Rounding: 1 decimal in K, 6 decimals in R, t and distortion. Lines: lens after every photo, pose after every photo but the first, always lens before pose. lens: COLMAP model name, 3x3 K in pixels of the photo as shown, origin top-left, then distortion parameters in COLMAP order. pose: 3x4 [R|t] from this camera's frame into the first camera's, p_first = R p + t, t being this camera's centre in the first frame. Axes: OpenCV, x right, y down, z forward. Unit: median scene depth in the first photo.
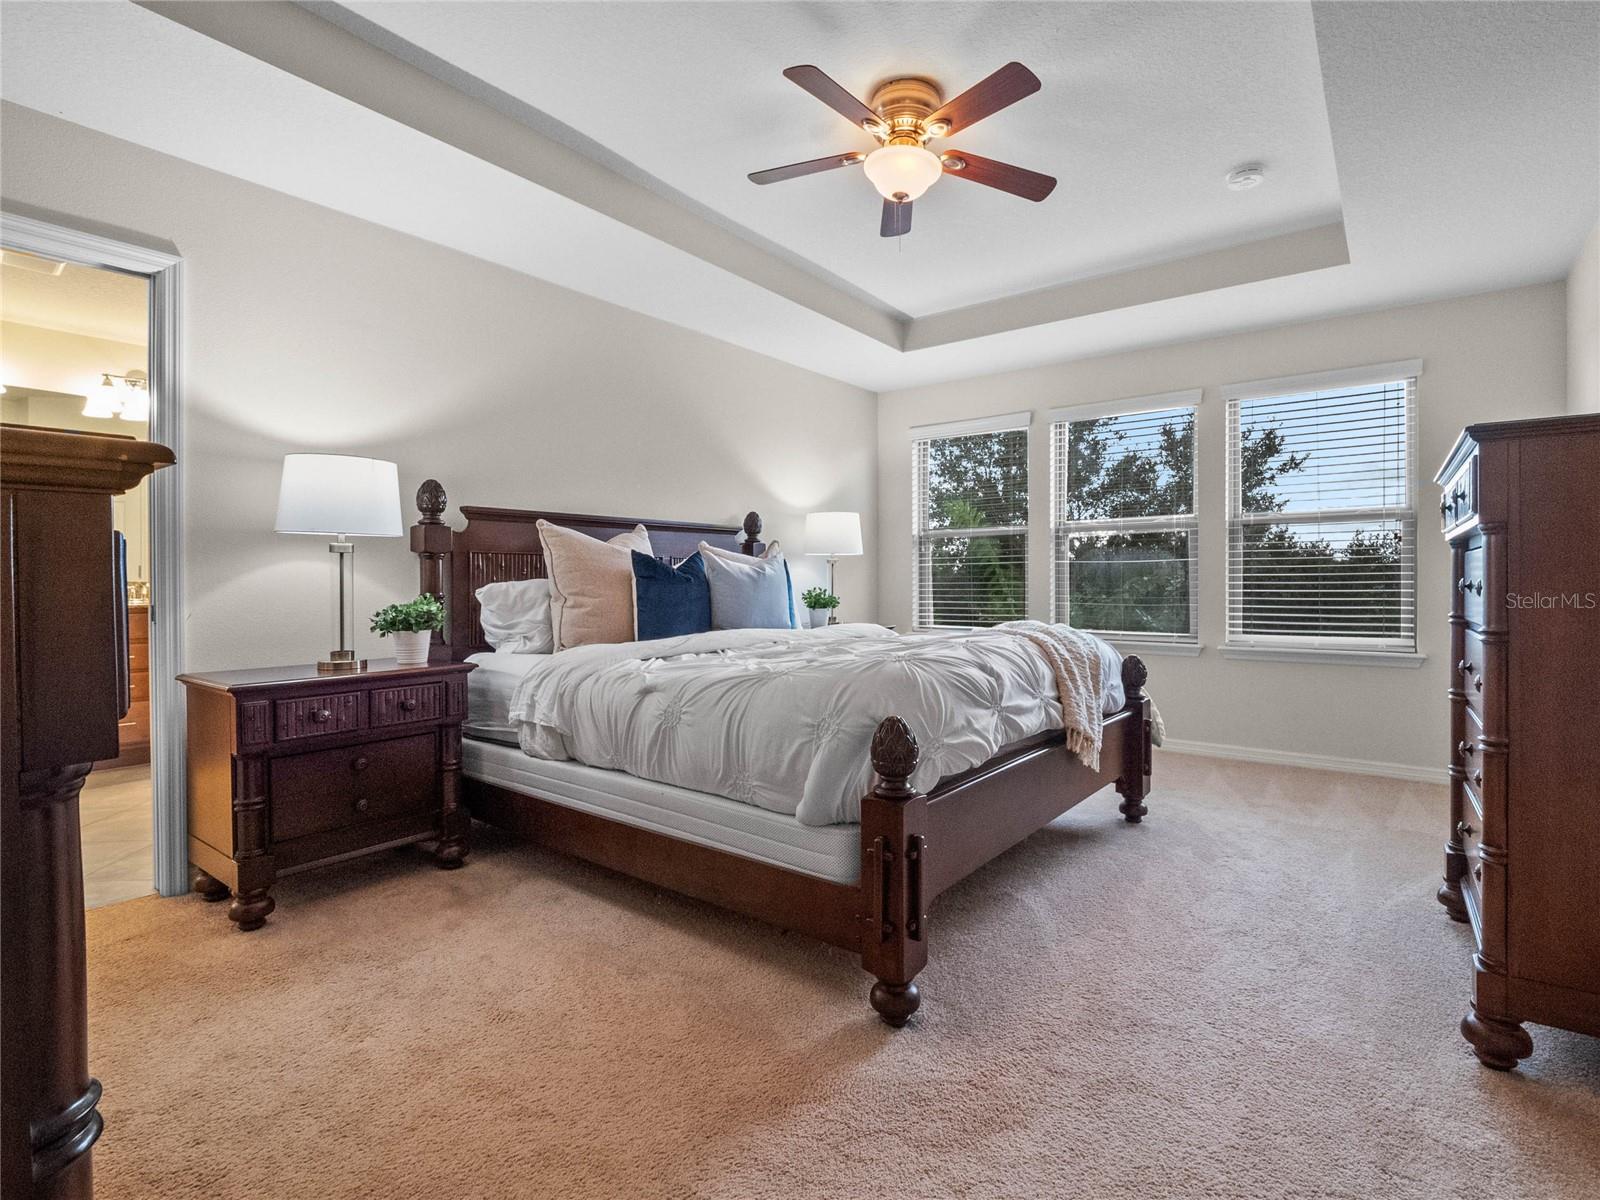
lens RADIAL K [[778.0, 0, 816.2], [0, 778.0, 596.3], [0, 0, 1]] dist [-0.017400, -0.000825]
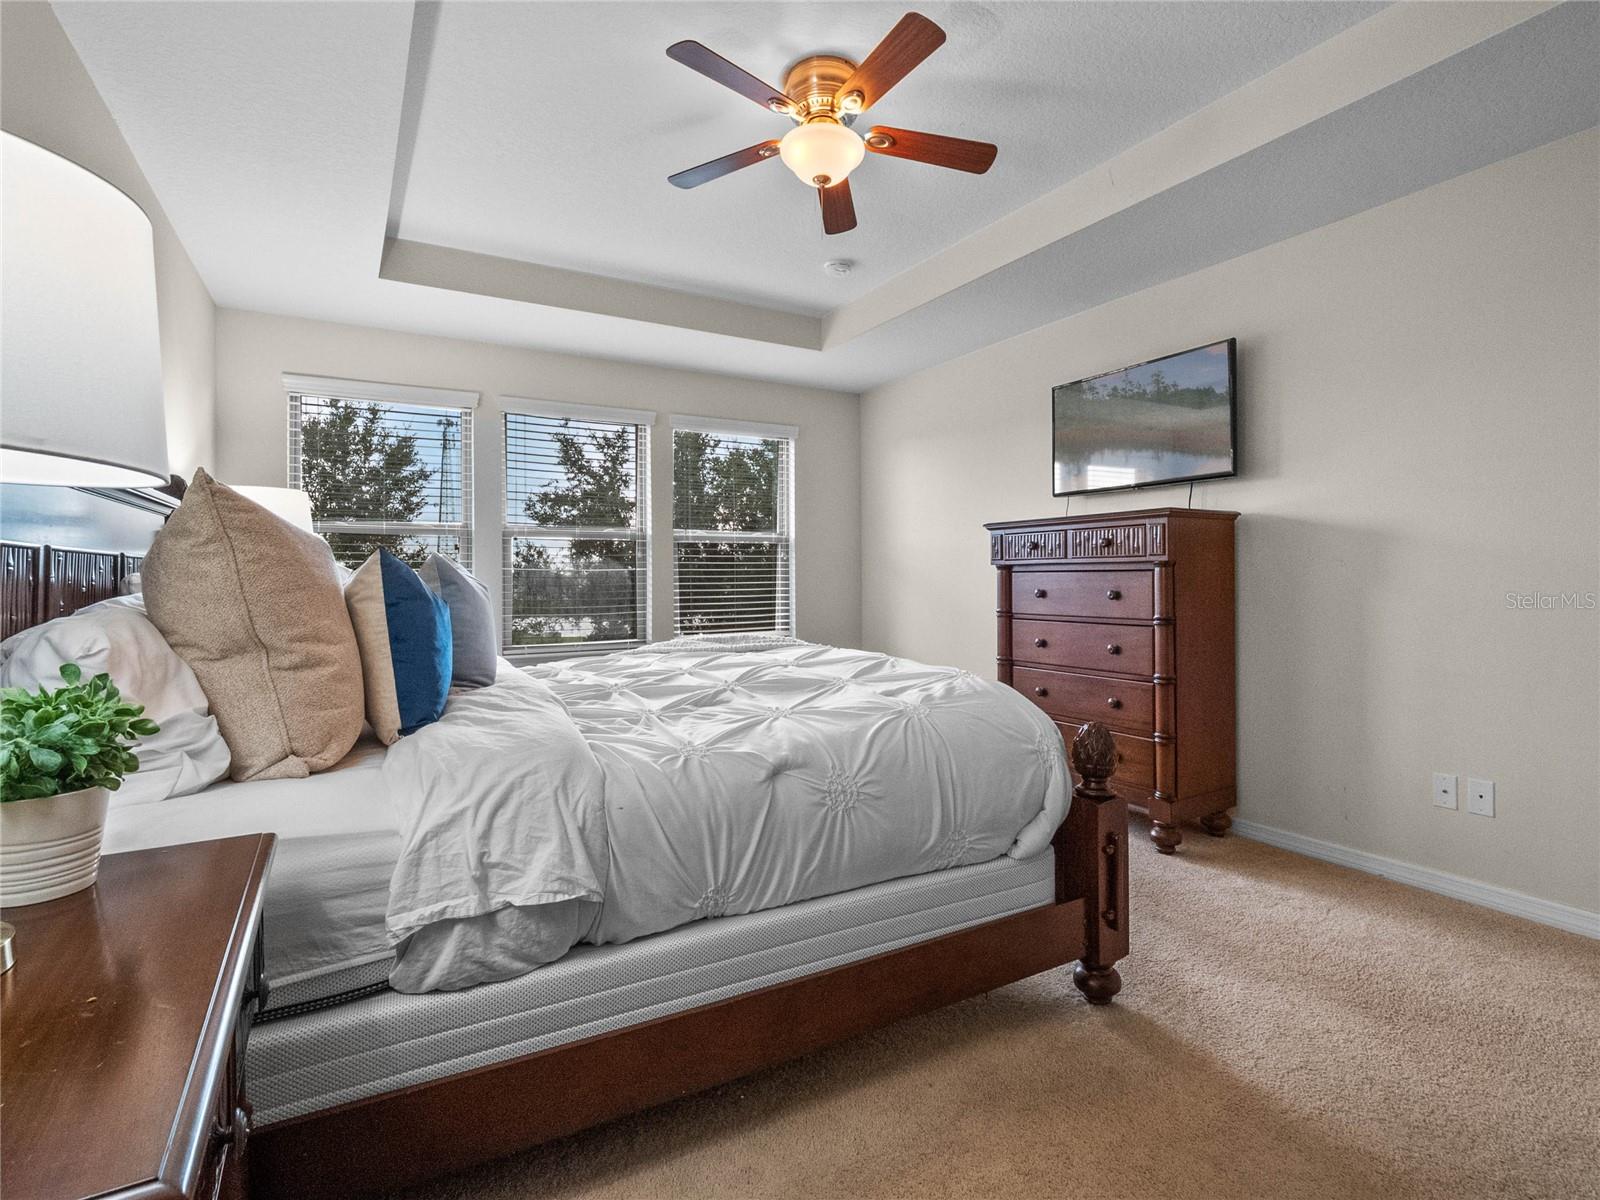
lens RADIAL K [[803.0, 0, 820.8], [0, 803.0, 594.0], [0, 0, 1]] dist [-0.002484, -0.008468]
pose [[0.379825, -0.009326, 0.925011, -0.728561], [0.023749, 0.999718, 0.000328, -0.025720], [-0.924753, 0.021844, 0.379939, 0.612881]]
